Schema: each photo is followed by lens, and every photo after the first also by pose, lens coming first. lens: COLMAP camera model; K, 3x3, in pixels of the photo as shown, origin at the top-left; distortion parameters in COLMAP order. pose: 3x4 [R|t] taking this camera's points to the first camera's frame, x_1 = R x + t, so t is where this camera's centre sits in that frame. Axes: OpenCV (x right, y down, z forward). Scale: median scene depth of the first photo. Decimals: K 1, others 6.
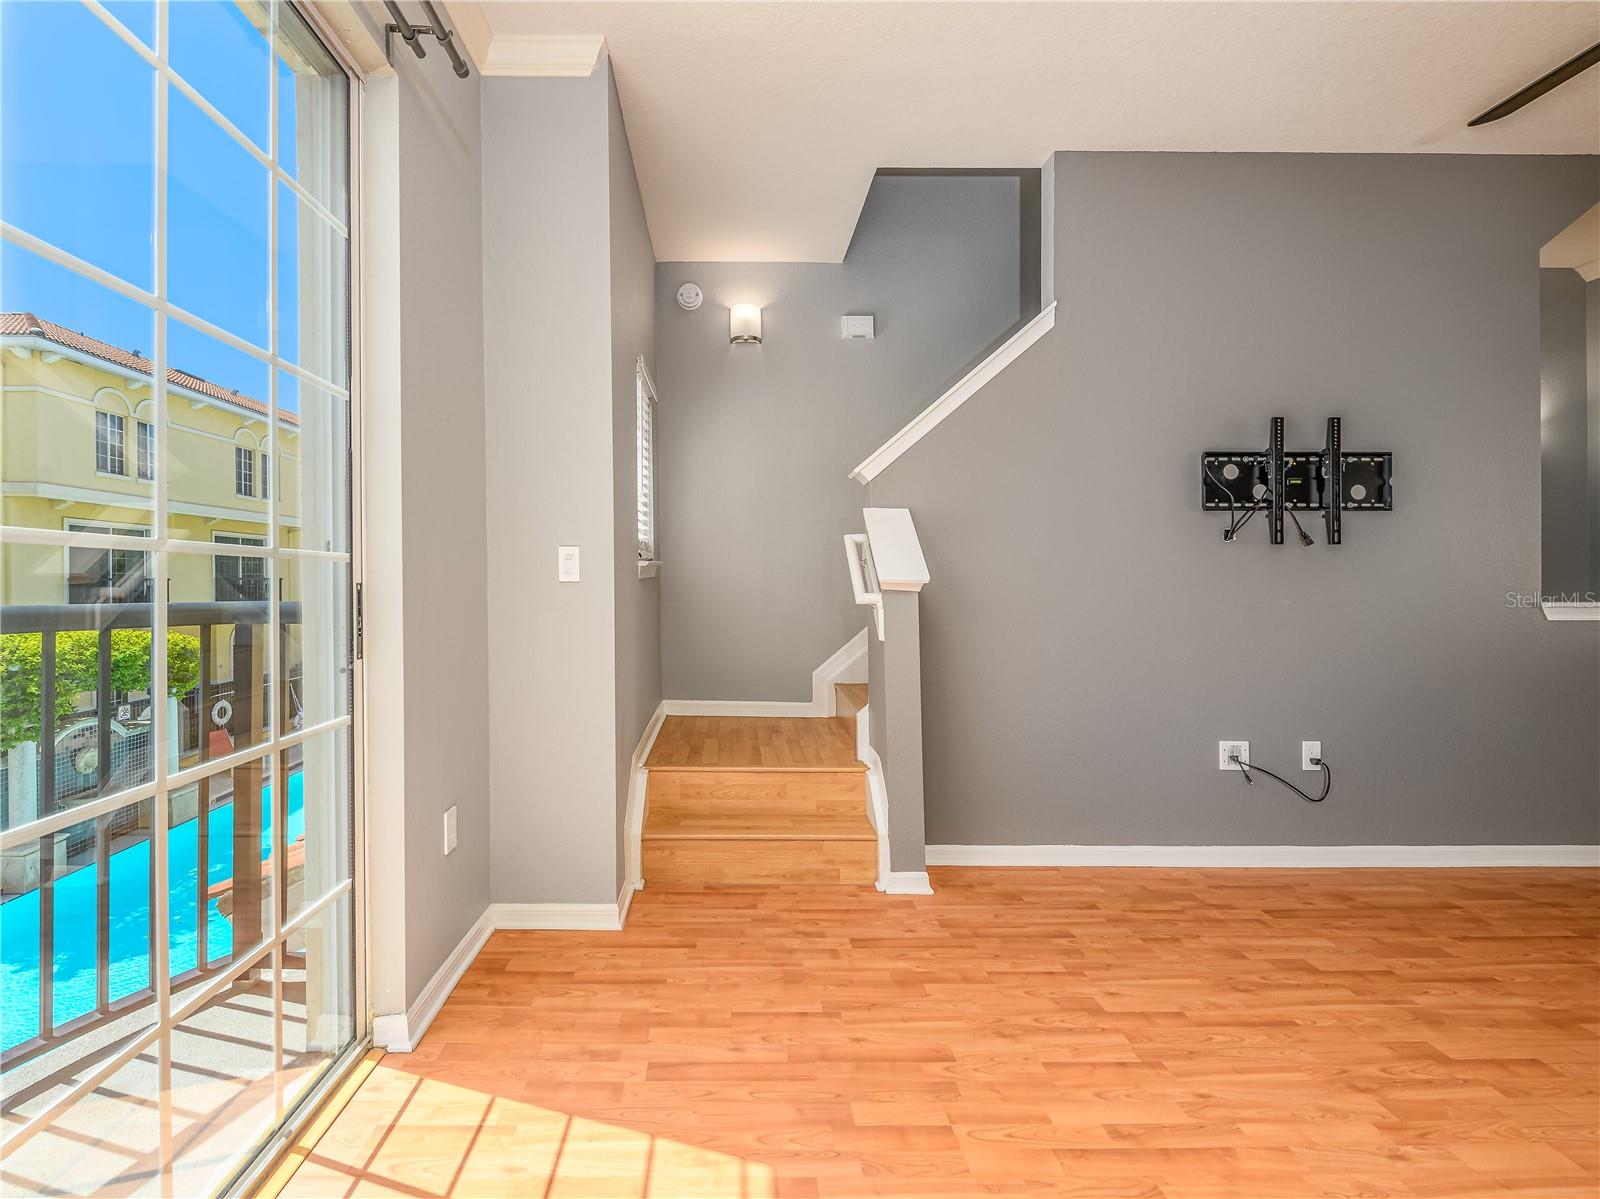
lens RADIAL K [[722.2, 0, 737.9], [0, 722.2, 584.5], [0, 0, 1]] dist [0.000434, -0.003226]
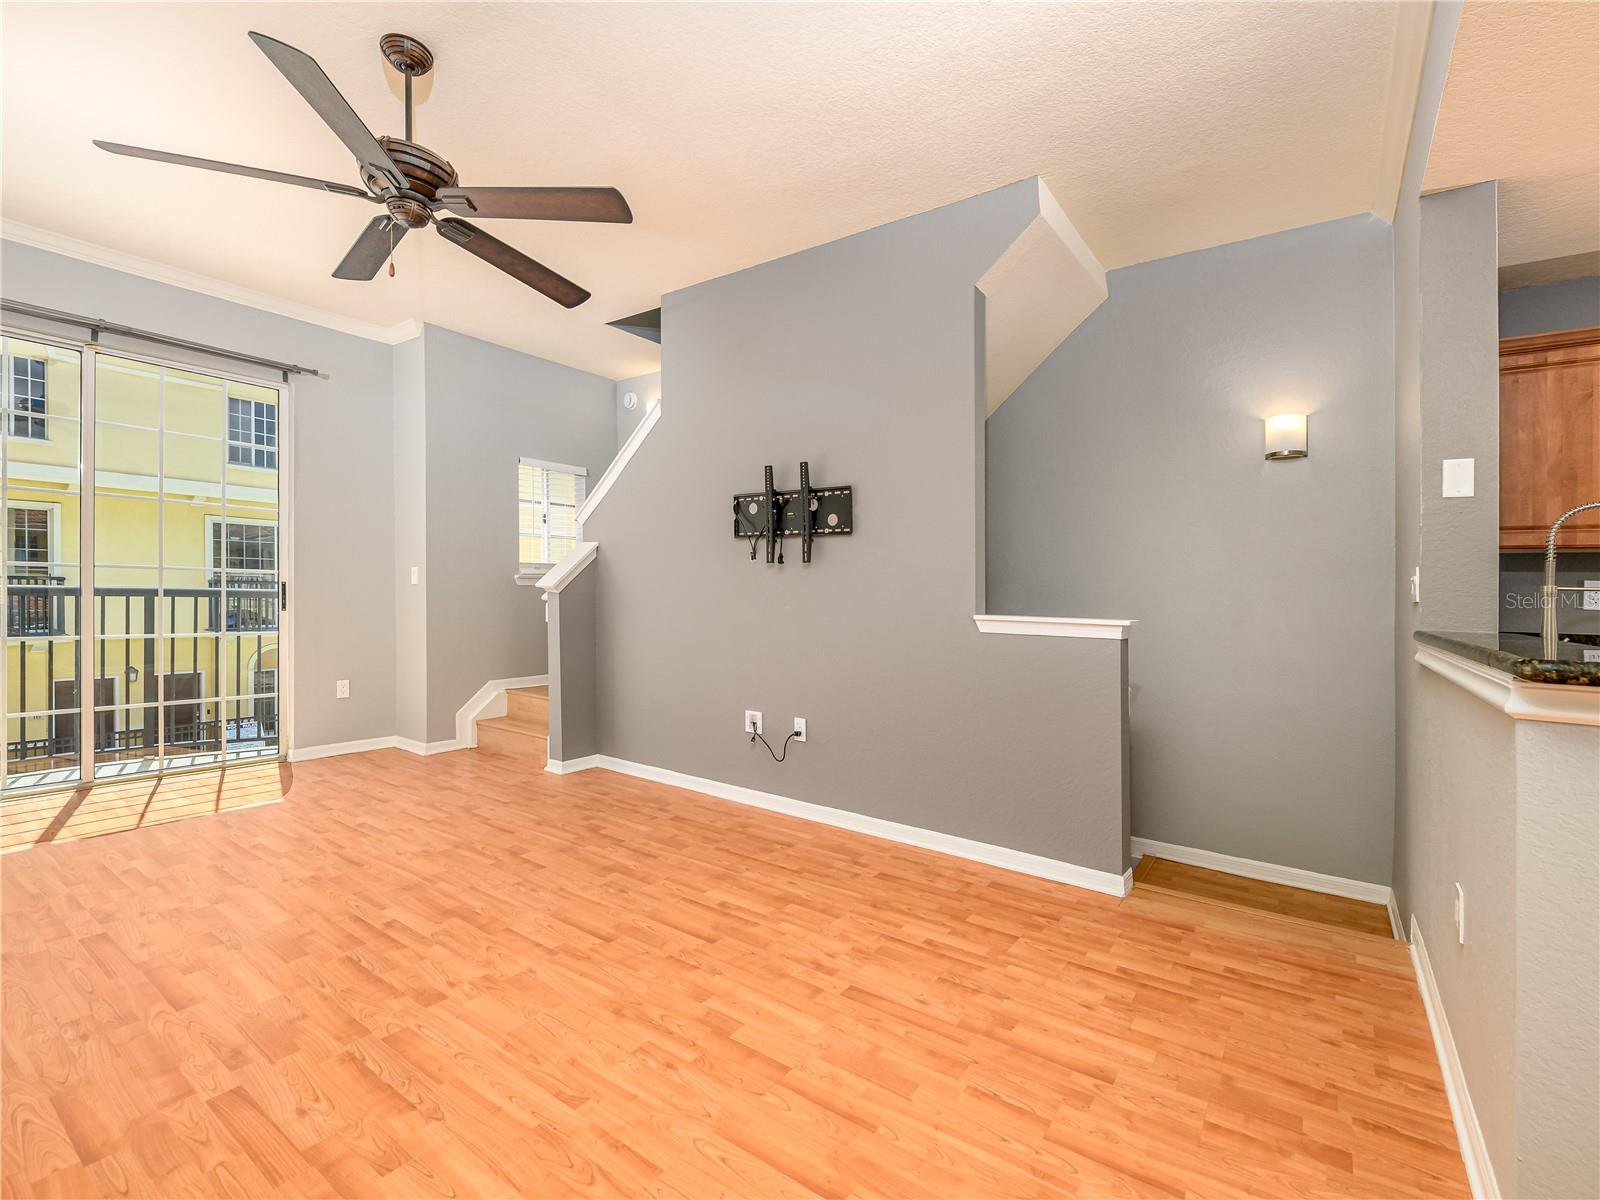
lens RADIAL K [[722.2, 0, 824.2], [0, 722.2, 605.5], [0, 0, 1]] dist [0.000434, -0.003226]
pose [[0.821140, 0.029510, -0.569963, 1.859545], [-0.023978, 0.999564, 0.017208, -0.003834], [0.570223, -0.000464, 0.821490, -0.024614]]
